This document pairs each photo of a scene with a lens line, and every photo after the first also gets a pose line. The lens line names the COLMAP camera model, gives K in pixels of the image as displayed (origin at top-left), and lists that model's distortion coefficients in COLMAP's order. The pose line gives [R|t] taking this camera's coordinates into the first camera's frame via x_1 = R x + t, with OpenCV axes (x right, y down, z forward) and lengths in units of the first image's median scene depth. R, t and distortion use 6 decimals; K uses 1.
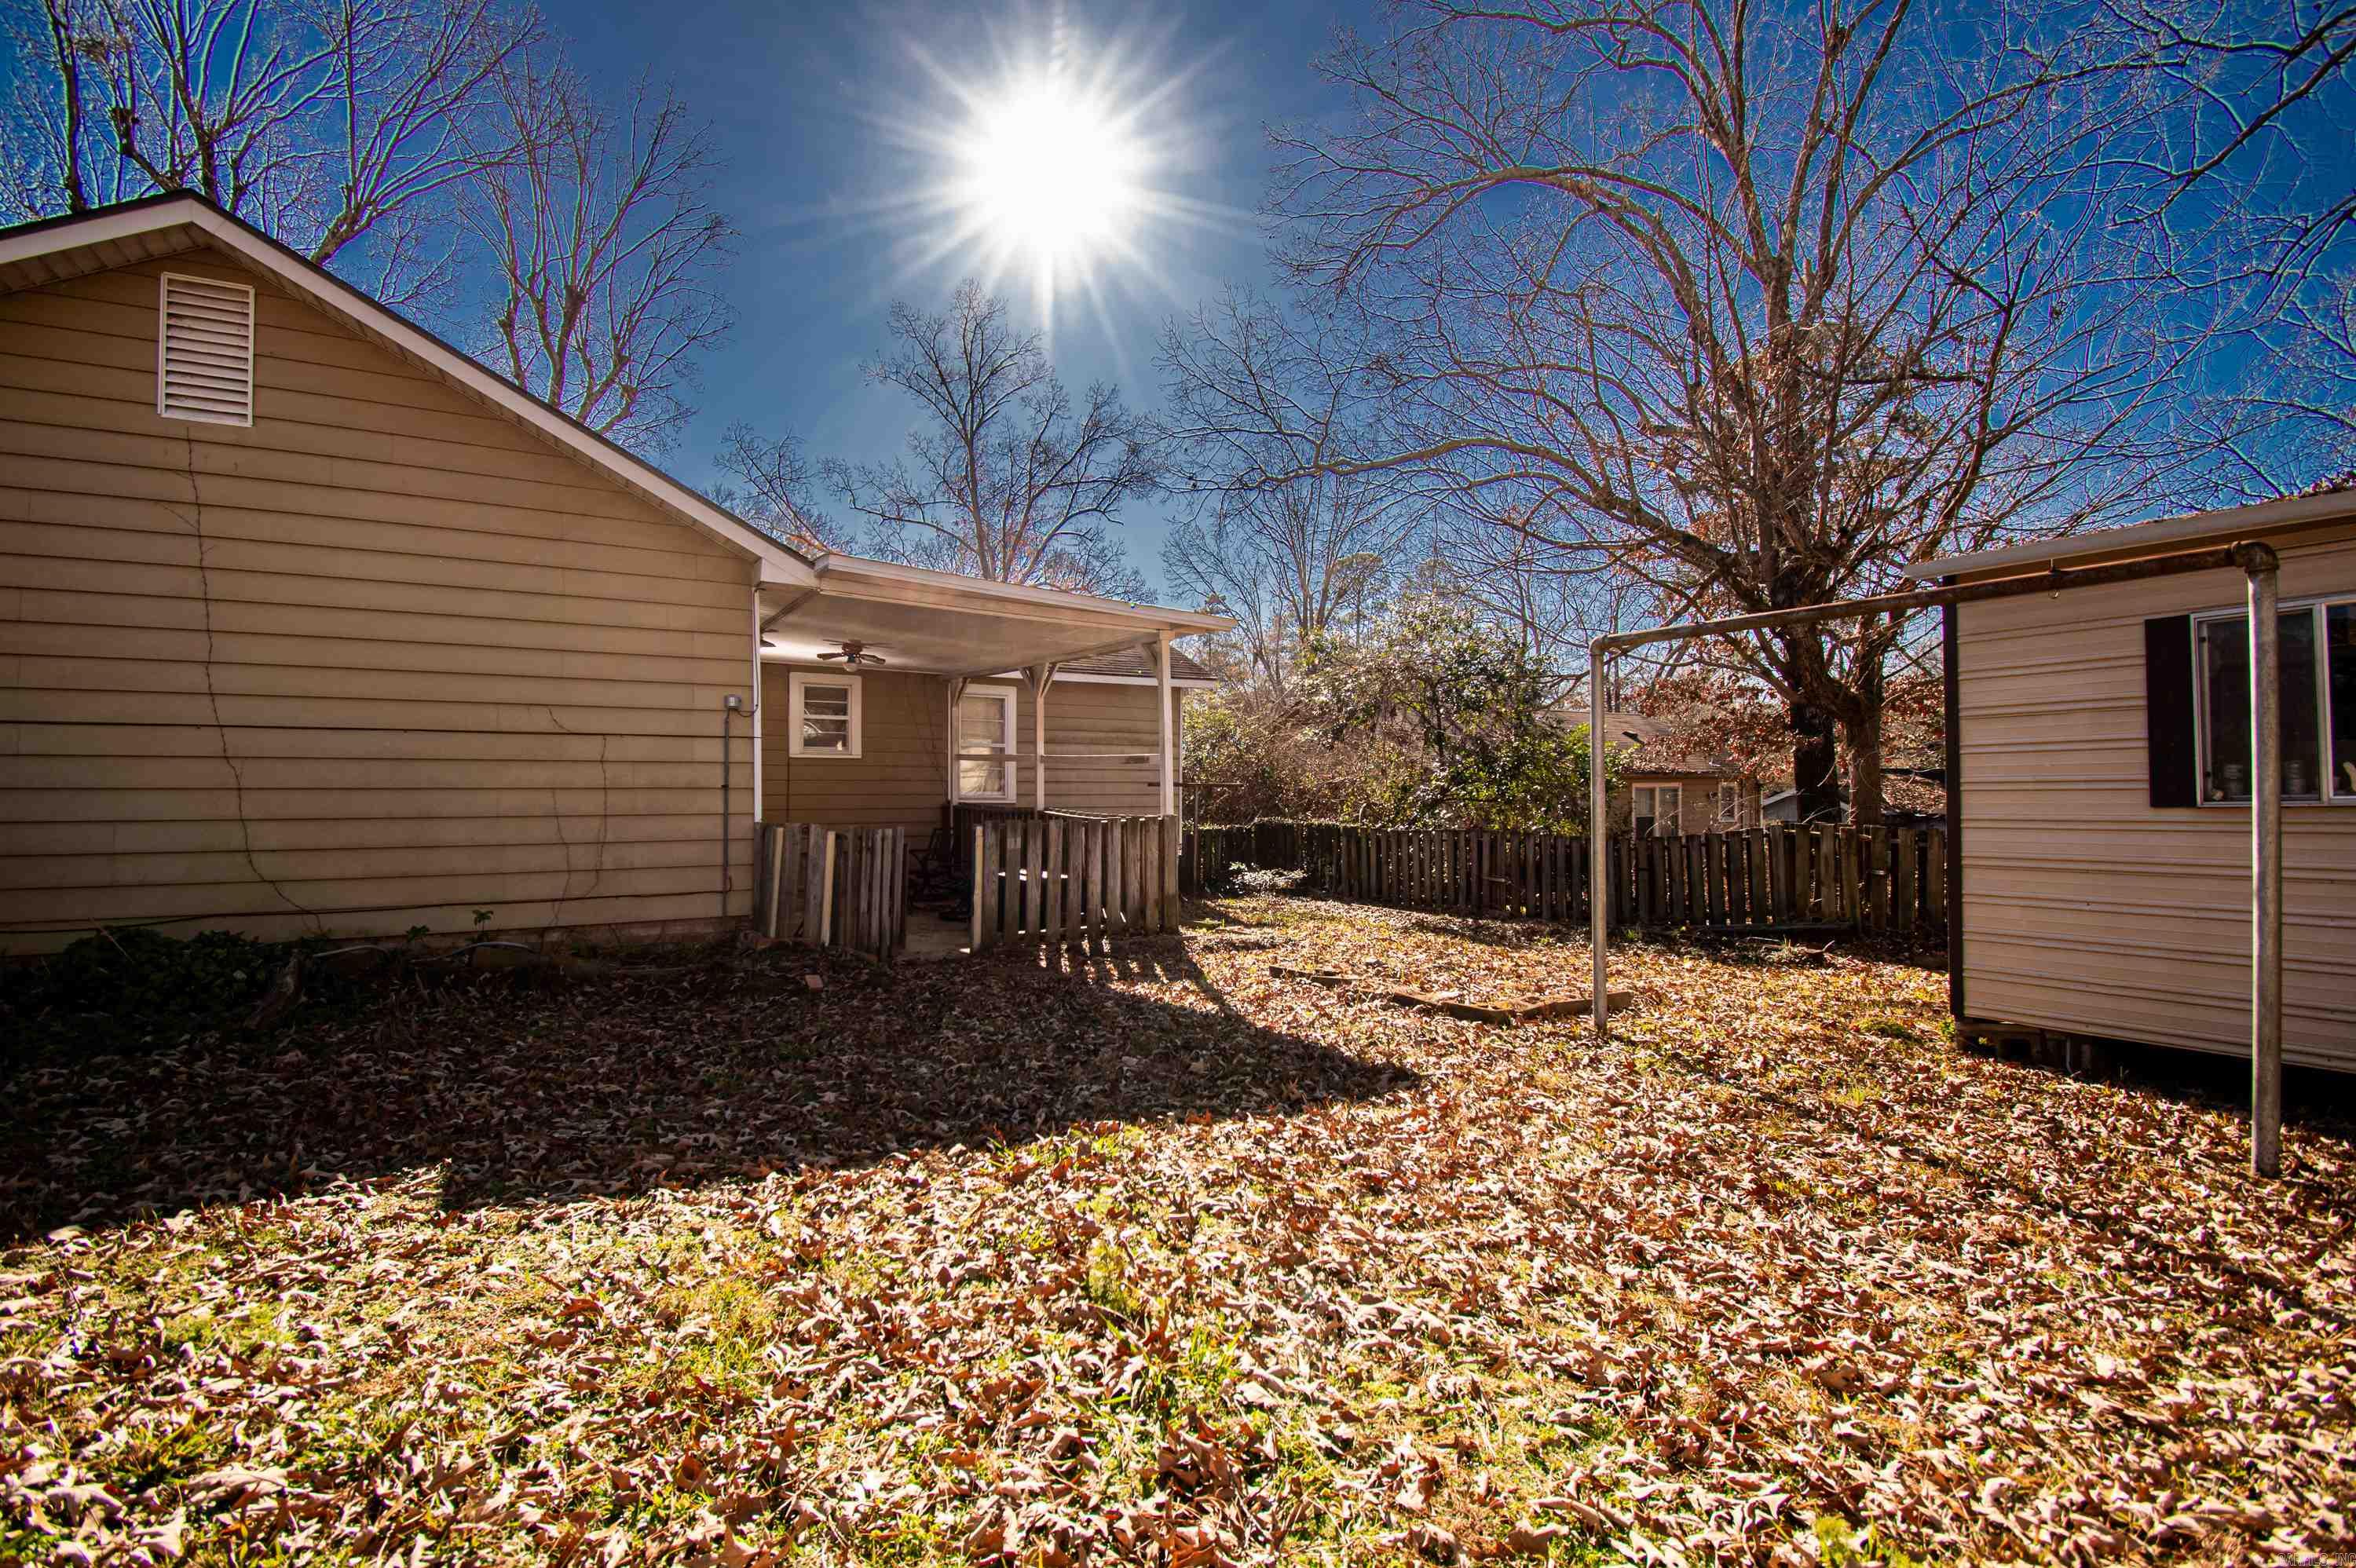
lens RADIAL K [[1088.0, 0, 1178.0], [0, 1088.0, 784.0], [0, 0, 1]] dist [-0.000485, -0.000175]
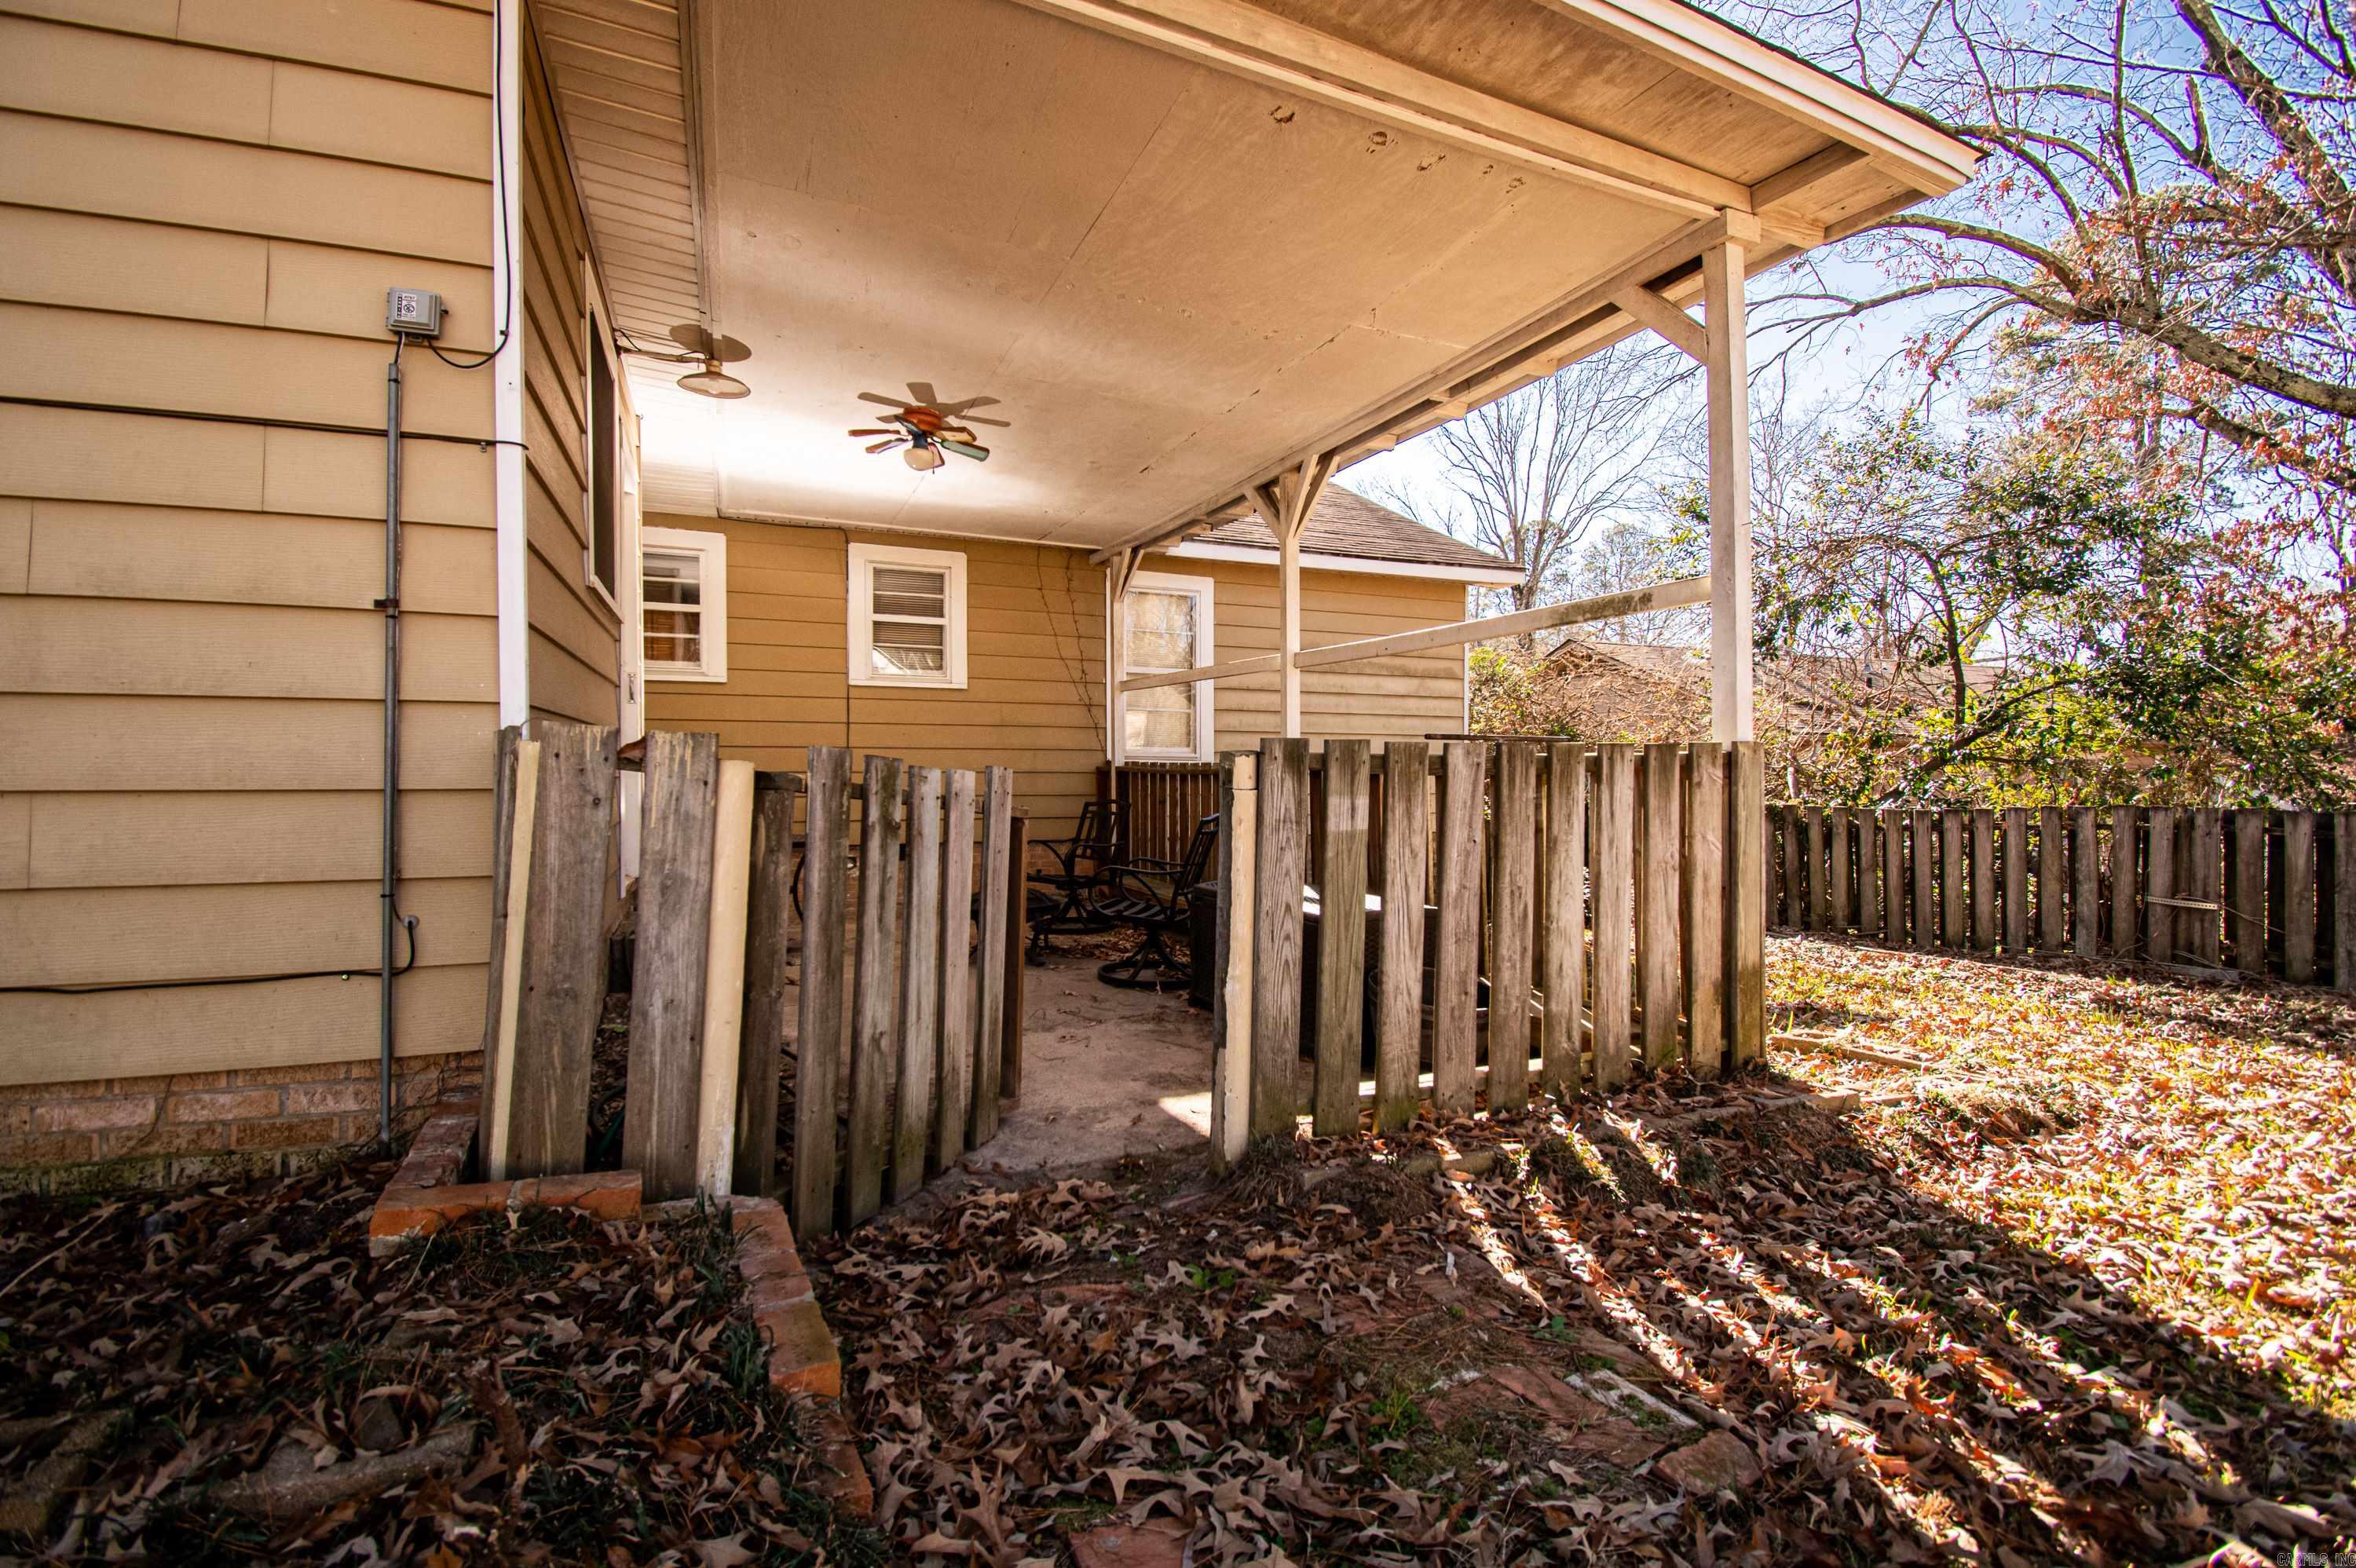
lens RADIAL K [[1088.0, 0, 1178.0], [0, 1088.0, 784.0], [0, 0, 1]] dist [-0.000485, -0.000175]
pose [[0.991762, -0.001414, -0.128087, -0.164199], [0.001942, 0.999990, 0.003996, 0.046046], [0.128080, -0.004212, 0.991755, 0.701253]]
